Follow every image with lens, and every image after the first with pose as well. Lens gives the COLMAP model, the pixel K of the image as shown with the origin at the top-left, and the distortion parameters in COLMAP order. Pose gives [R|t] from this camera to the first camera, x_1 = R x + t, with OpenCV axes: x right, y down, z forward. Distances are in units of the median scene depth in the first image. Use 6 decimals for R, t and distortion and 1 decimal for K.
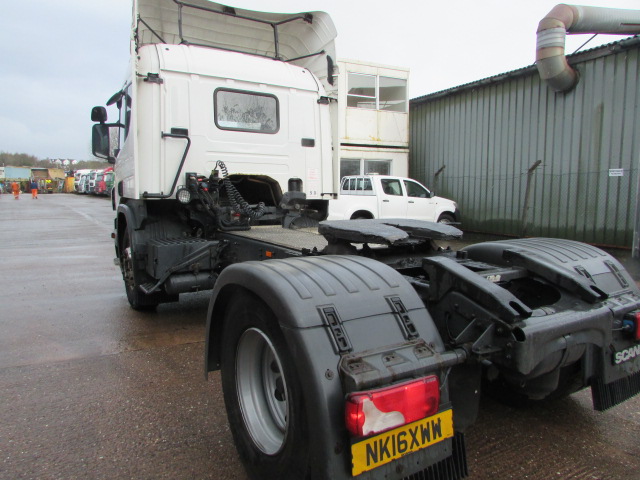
lens RADIAL K [[456.2, 0, 311.4], [0, 456.2, 238.4], [0, 0, 1]] dist [-0.031414, 0.007256]
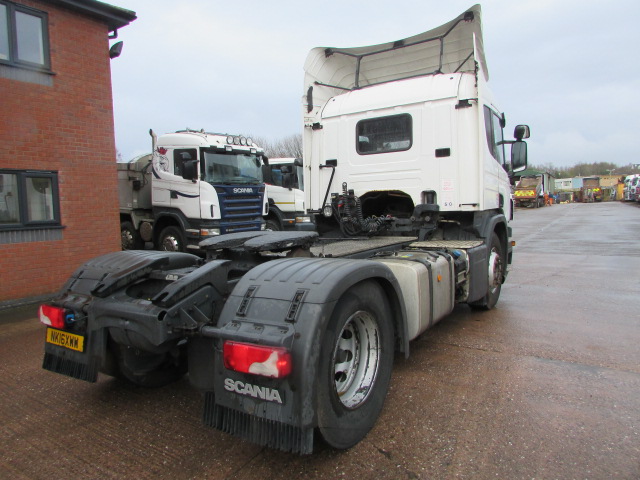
lens RADIAL K [[456.2, 0, 311.4], [0, 456.2, 238.4], [0, 0, 1]] dist [-0.031414, 0.007256]
pose [[0.403253, 0.038203, -0.914291, 0.782667], [-0.055021, 0.998333, 0.017448, -0.030851], [0.913433, 0.043270, 0.404682, 0.371518]]
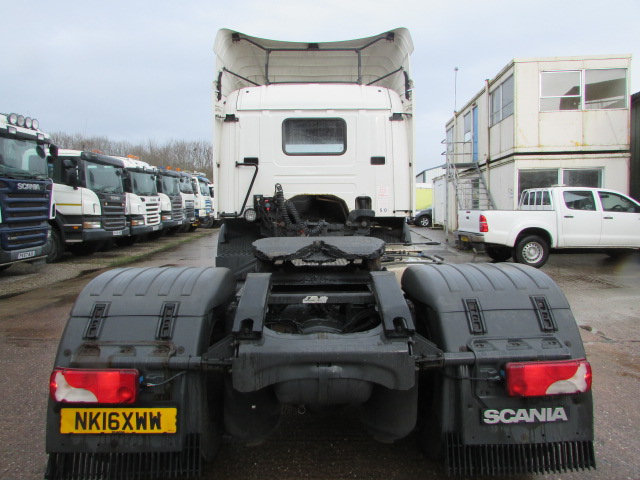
lens RADIAL K [[456.2, 0, 311.4], [0, 456.2, 238.4], [0, 0, 1]] dist [-0.031414, 0.007256]
pose [[0.855585, 0.016936, -0.517386, 0.398478], [-0.035371, 0.999041, -0.025788, -0.007339], [0.516453, 0.040364, 0.855364, 0.070873]]
